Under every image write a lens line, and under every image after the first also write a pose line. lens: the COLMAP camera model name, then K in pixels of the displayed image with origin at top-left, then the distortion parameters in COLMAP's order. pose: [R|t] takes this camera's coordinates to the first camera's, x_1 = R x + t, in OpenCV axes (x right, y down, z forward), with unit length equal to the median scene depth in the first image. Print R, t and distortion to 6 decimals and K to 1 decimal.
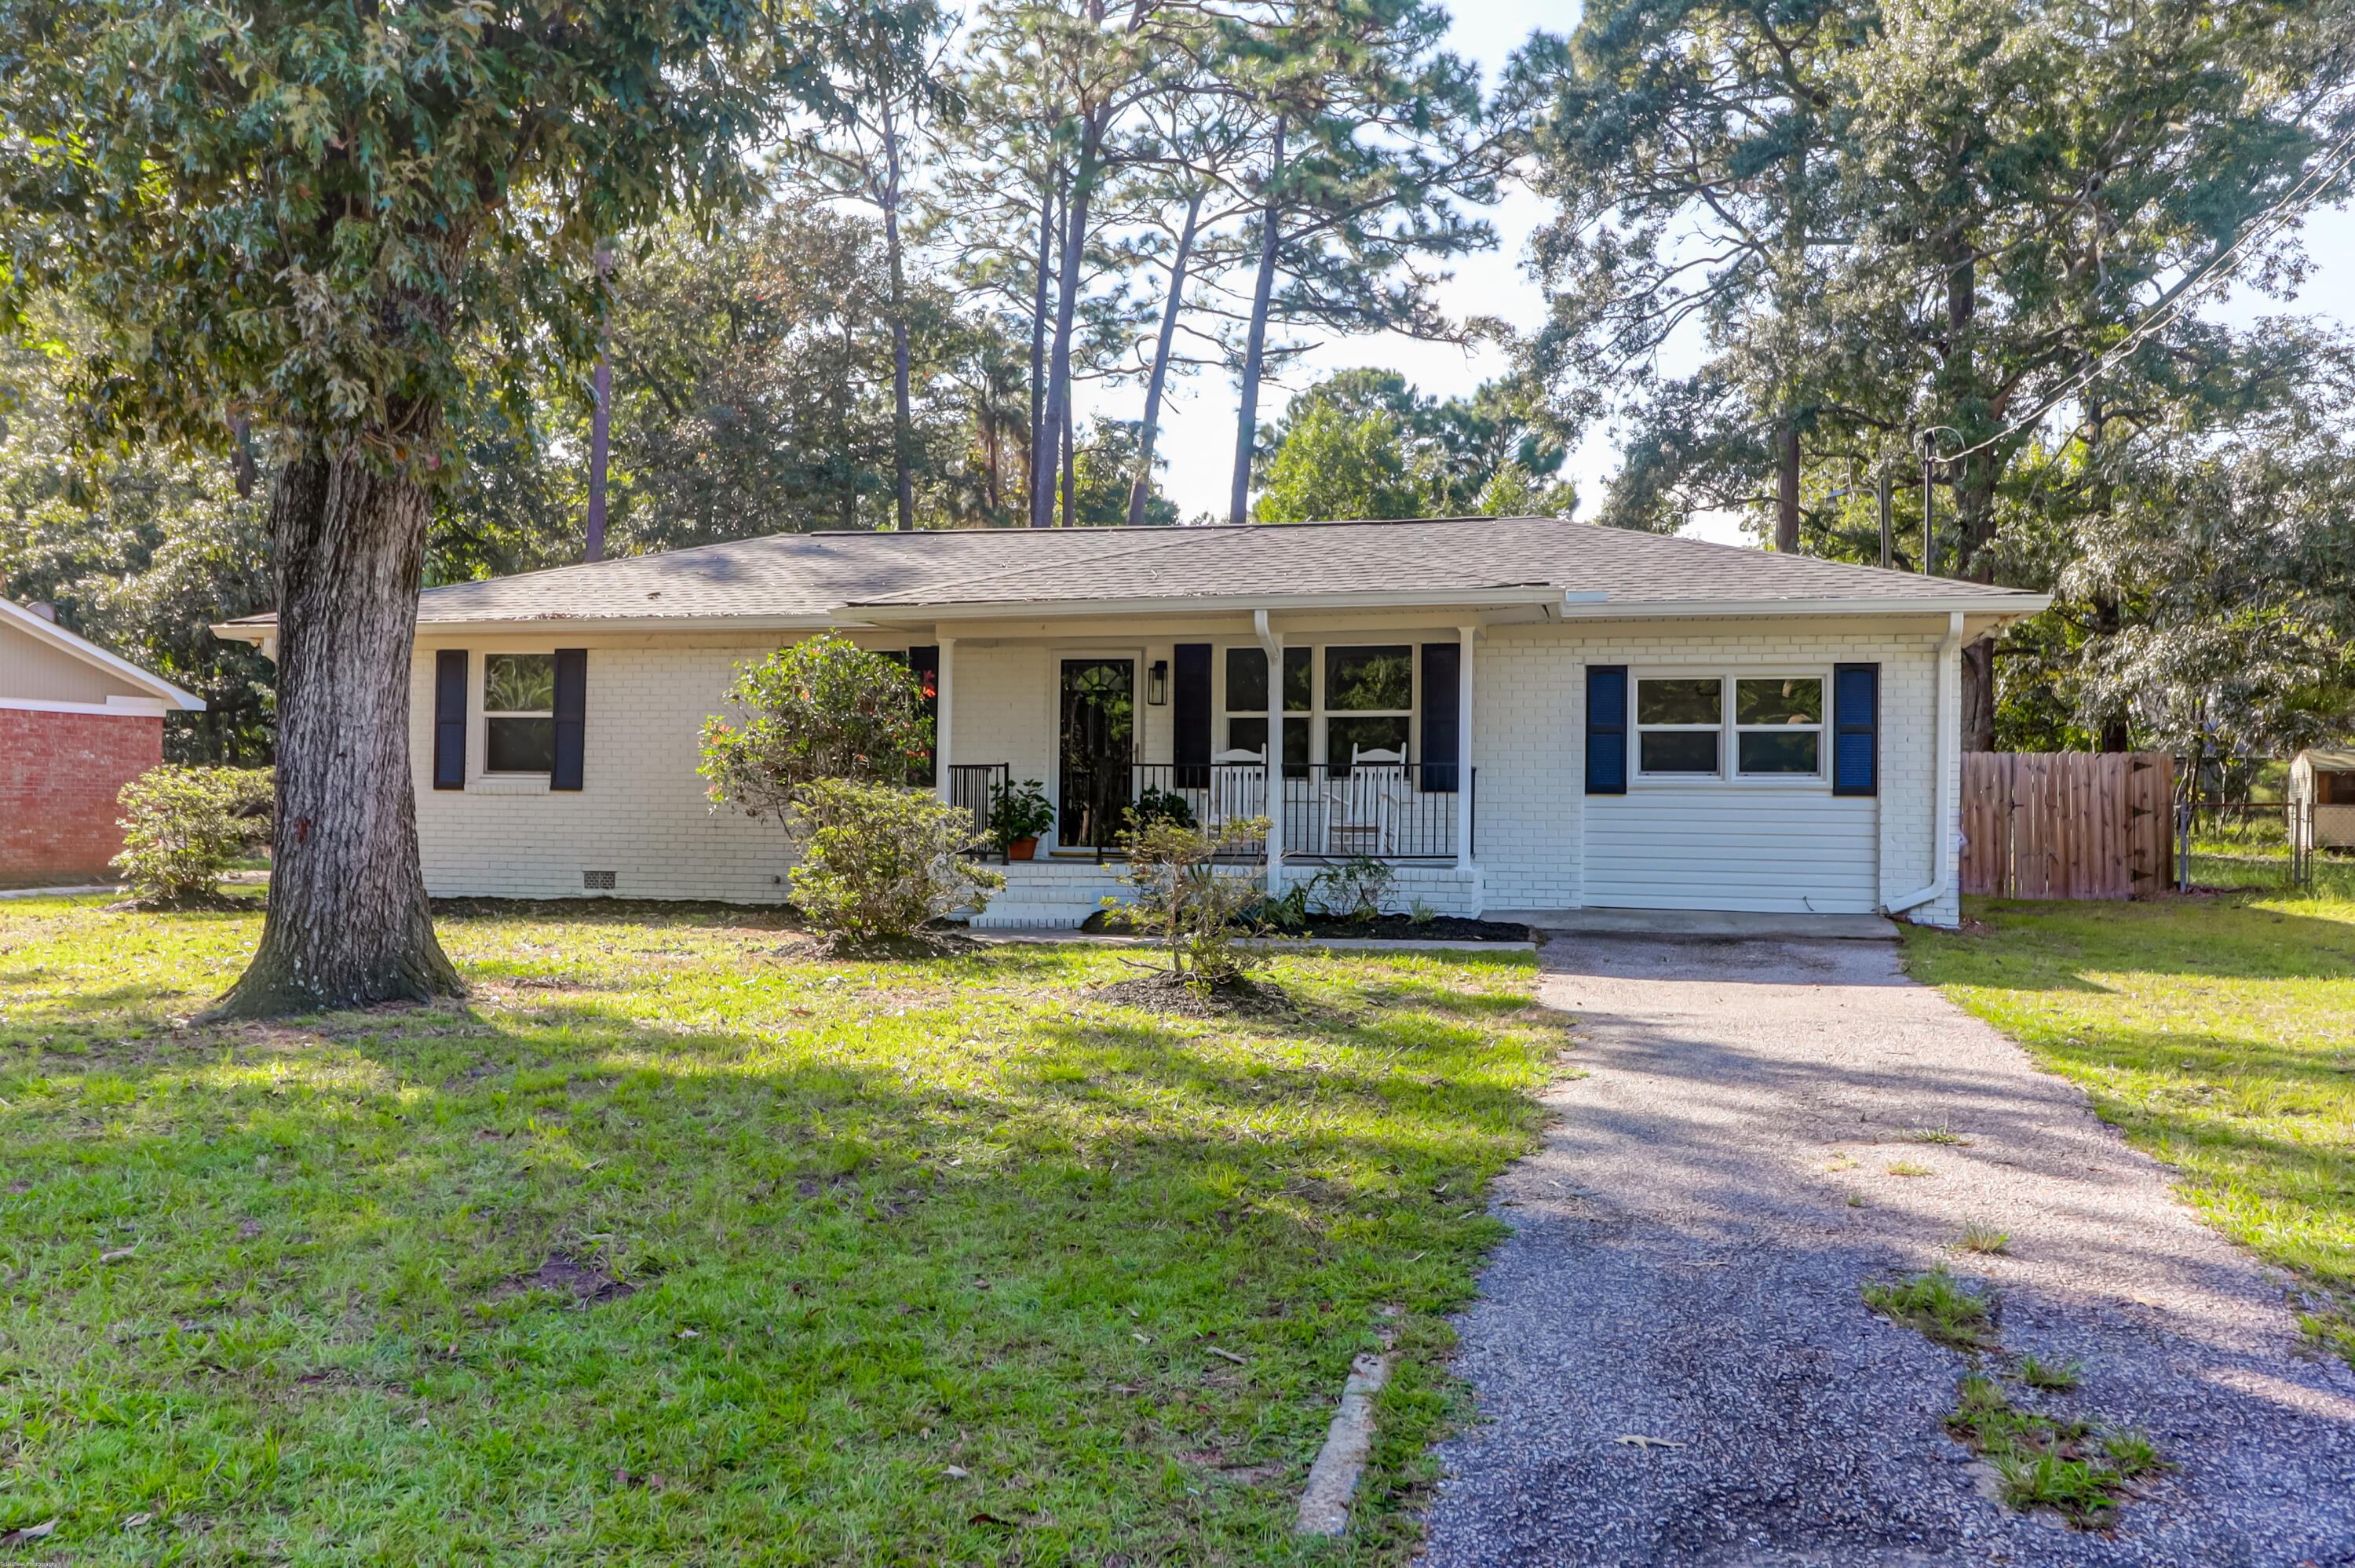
lens RADIAL K [[1089.7, 0, 1177.5], [0, 1089.7, 784.0], [0, 0, 1]] dist [-0.000827, -0.000085]
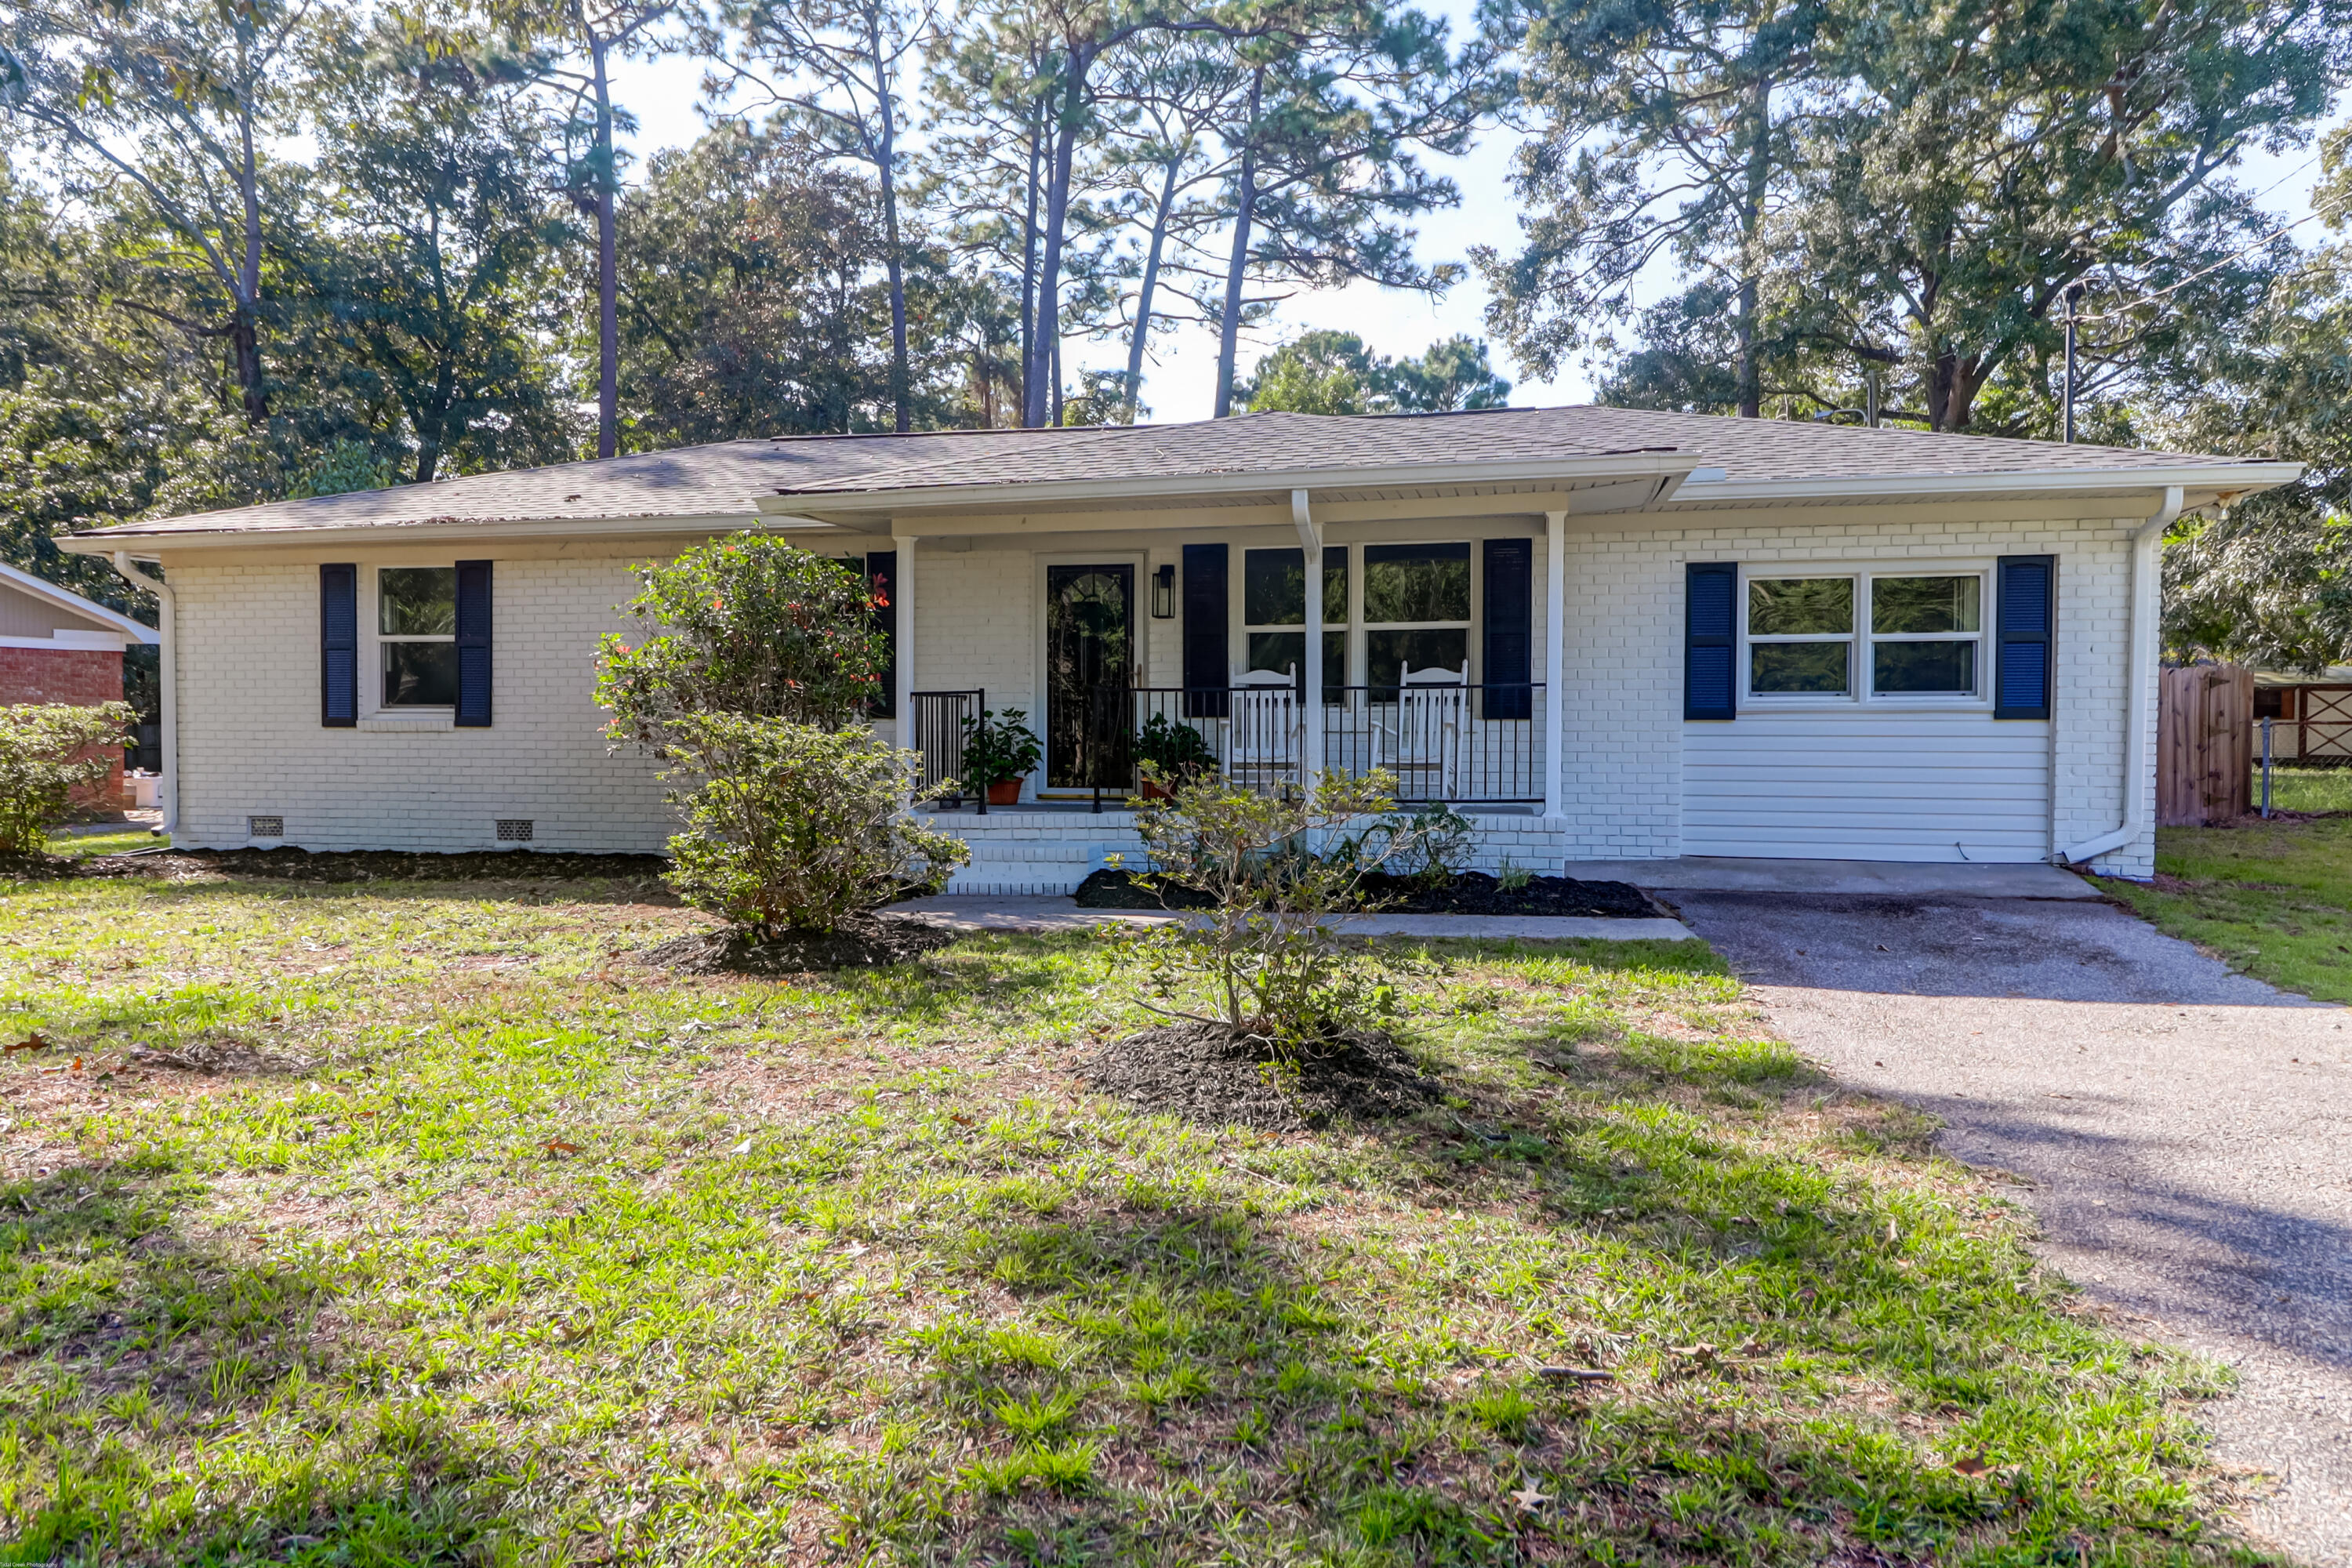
lens RADIAL K [[963.9, 0, 1170.4], [0, 963.9, 780.3], [0, 0, 1]] dist [0.000793, 0.000004]
pose [[0.999904, -0.010527, 0.009041, -0.019538], [0.009839, 0.997277, 0.073090, -0.002160], [-0.009786, -0.072994, 0.997284, 0.237536]]
